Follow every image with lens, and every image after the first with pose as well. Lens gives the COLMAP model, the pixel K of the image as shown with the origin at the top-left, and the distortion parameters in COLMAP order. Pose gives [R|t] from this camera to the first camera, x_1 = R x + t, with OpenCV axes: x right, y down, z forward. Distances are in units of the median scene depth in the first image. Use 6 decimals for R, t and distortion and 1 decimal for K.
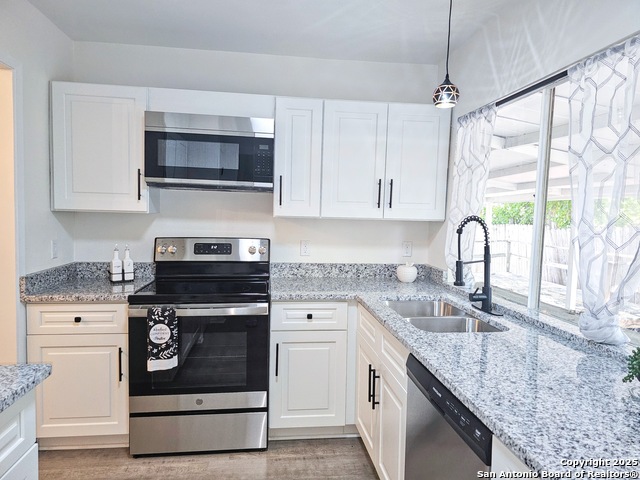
lens RADIAL K [[430.9, 0, 320.6], [0, 430.9, 238.1], [0, 0, 1]] dist [0.069124, -0.081033]
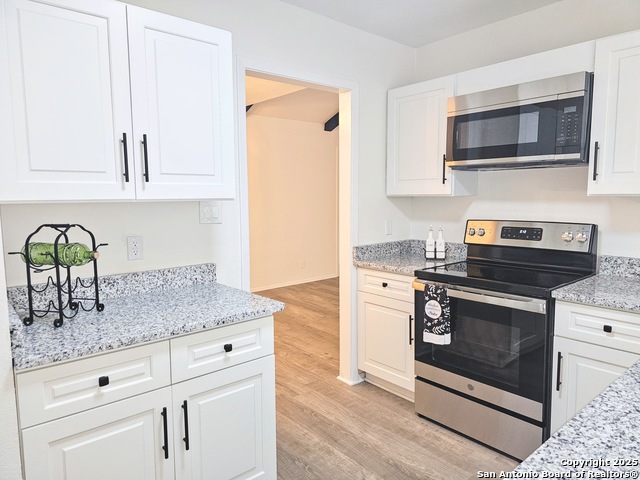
lens RADIAL K [[430.9, 0, 320.6], [0, 430.9, 238.1], [0, 0, 1]] dist [0.069124, -0.081033]
pose [[0.545220, 0.054060, -0.836548, 0.326365], [-0.025952, 0.998529, 0.047614, 0.002328], [0.837891, -0.004250, 0.545821, 0.174740]]
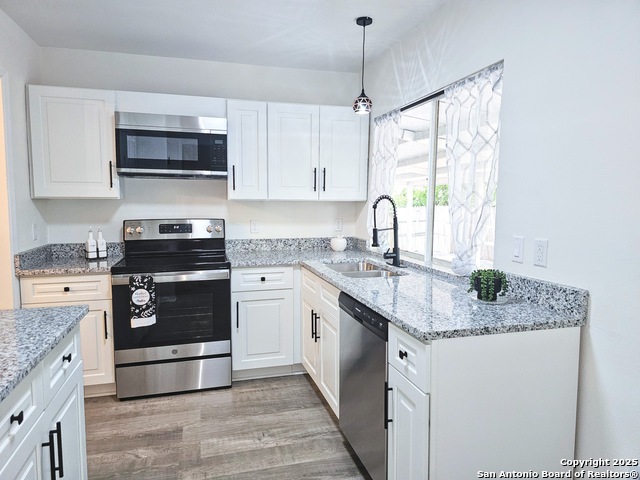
lens RADIAL K [[430.9, 0, 320.6], [0, 430.9, 238.1], [0, 0, 1]] dist [0.069124, -0.081033]
pose [[0.988110, -0.034651, 0.149792, -0.043398], [0.030136, 0.999023, 0.032313, 0.027770], [-0.150765, -0.027415, 0.988189, -0.254149]]
